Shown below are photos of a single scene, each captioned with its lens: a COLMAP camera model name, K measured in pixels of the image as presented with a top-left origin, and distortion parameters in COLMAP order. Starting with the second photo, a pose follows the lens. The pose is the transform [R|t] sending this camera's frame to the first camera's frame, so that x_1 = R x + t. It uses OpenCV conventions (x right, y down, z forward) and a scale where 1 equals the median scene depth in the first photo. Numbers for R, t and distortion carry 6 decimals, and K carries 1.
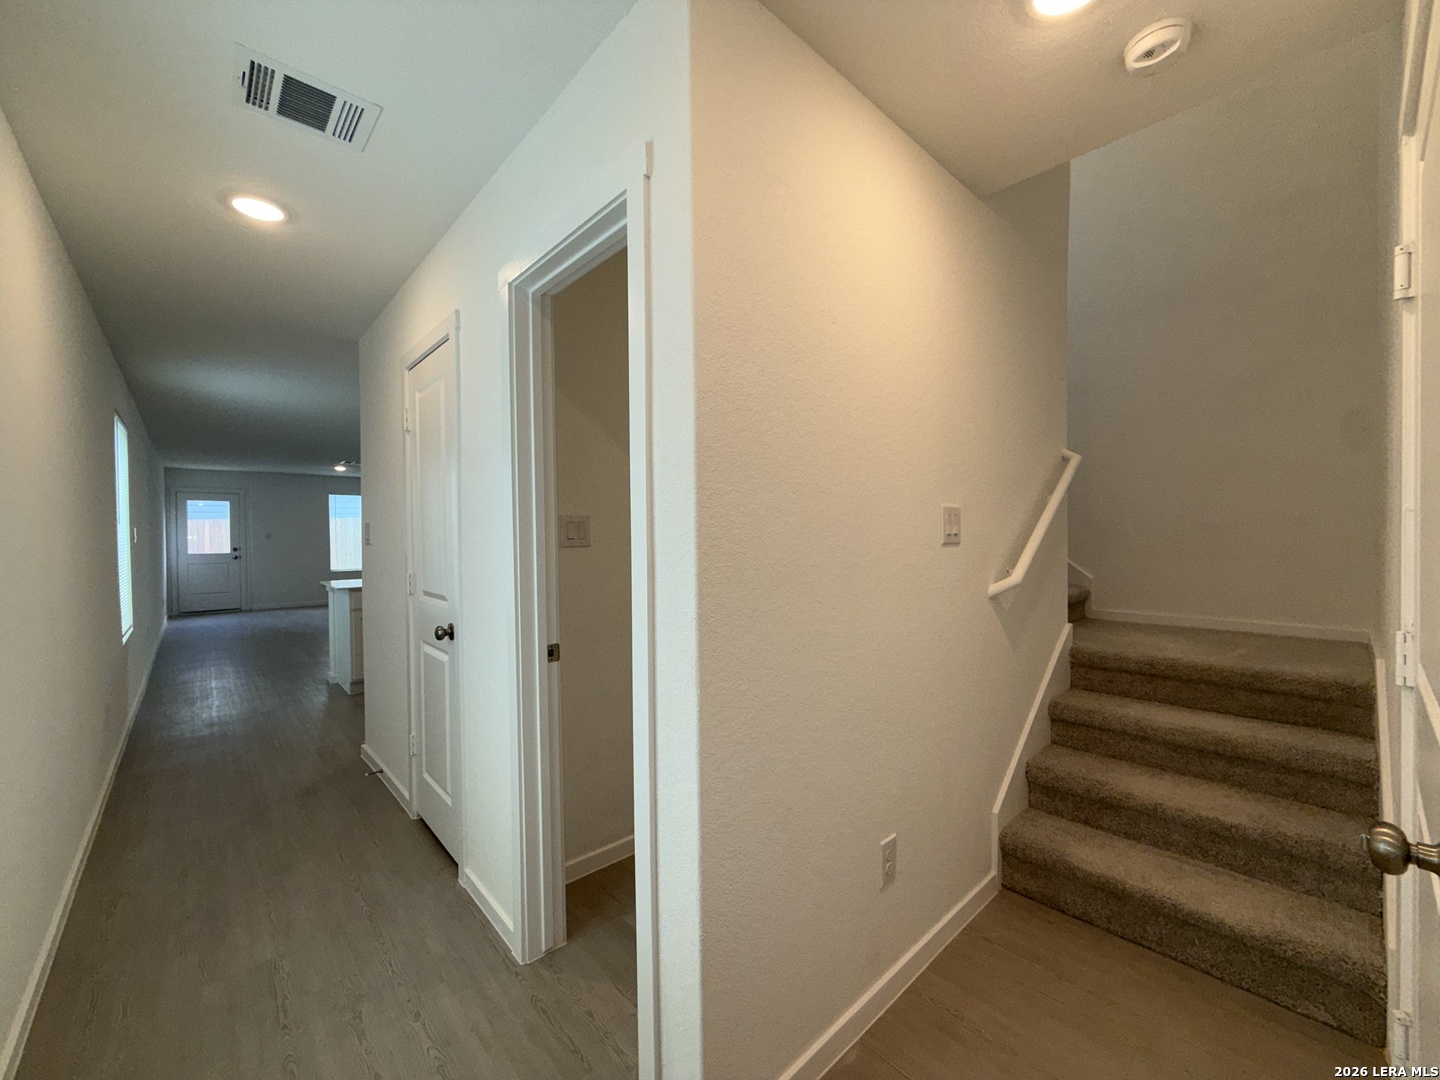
lens RADIAL K [[574.0, 0, 720.0], [0, 574.0, 540.0], [0, 0, 1]] dist [0.000035, 0.000459]
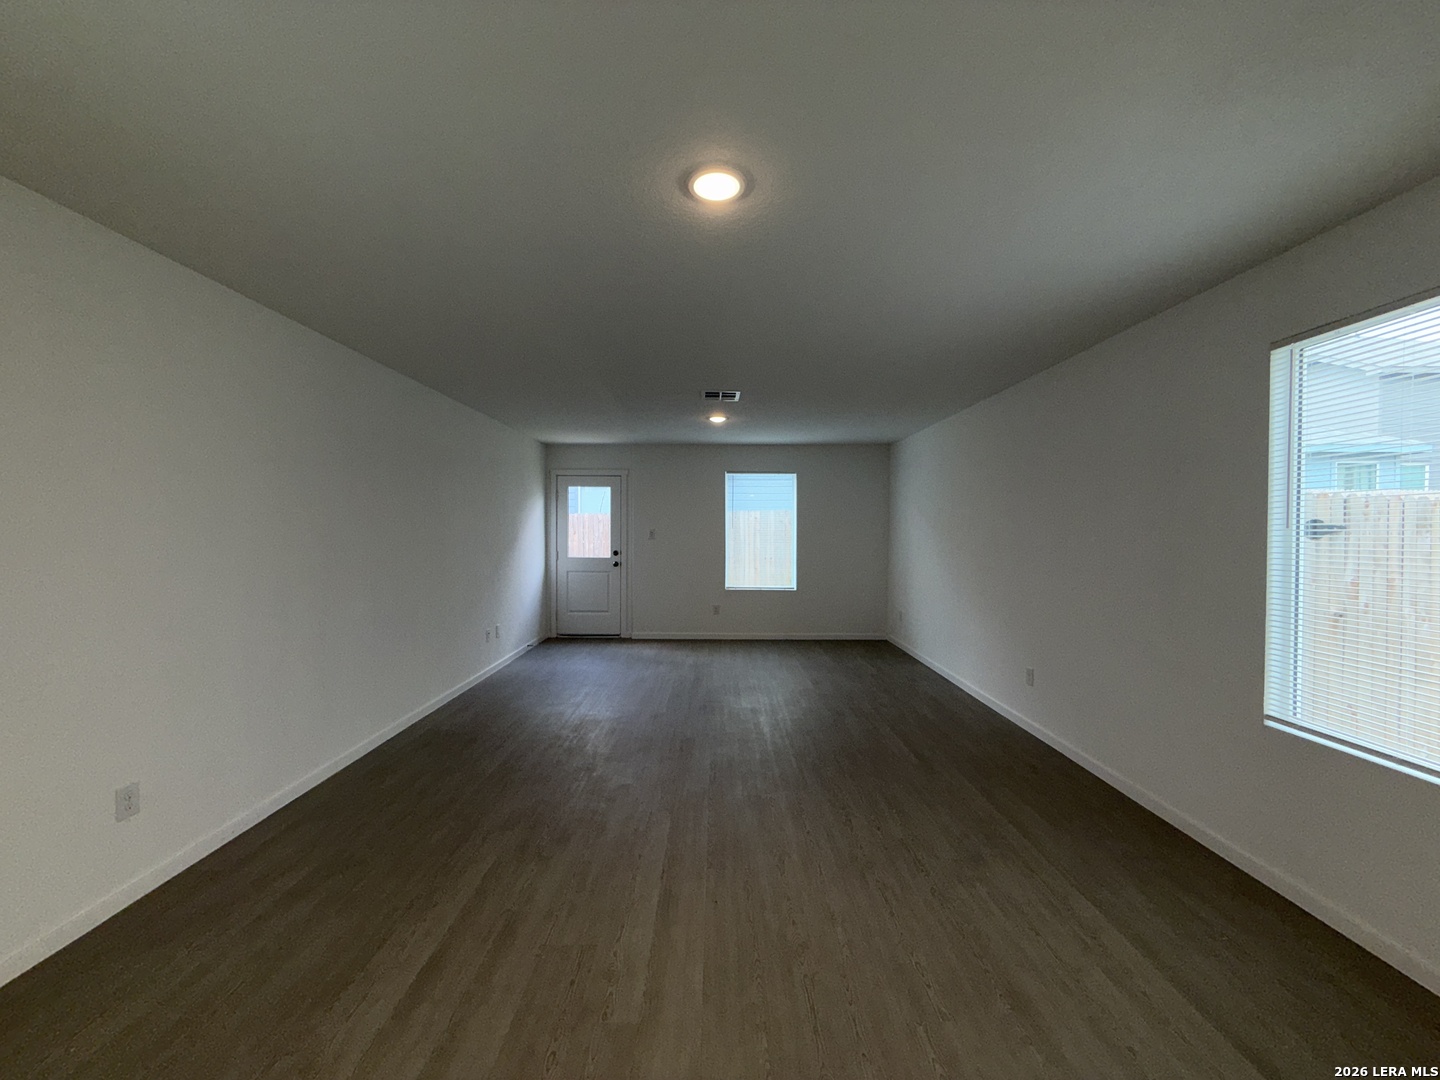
lens RADIAL K [[574.0, 0, 720.0], [0, 574.0, 540.0], [0, 0, 1]] dist [0.000035, 0.000459]
pose [[0.732988, 0.020391, -0.679936, -0.262715], [-0.014529, 0.999792, 0.014321, -0.012092], [0.680086, -0.000619, 0.733132, 0.565969]]
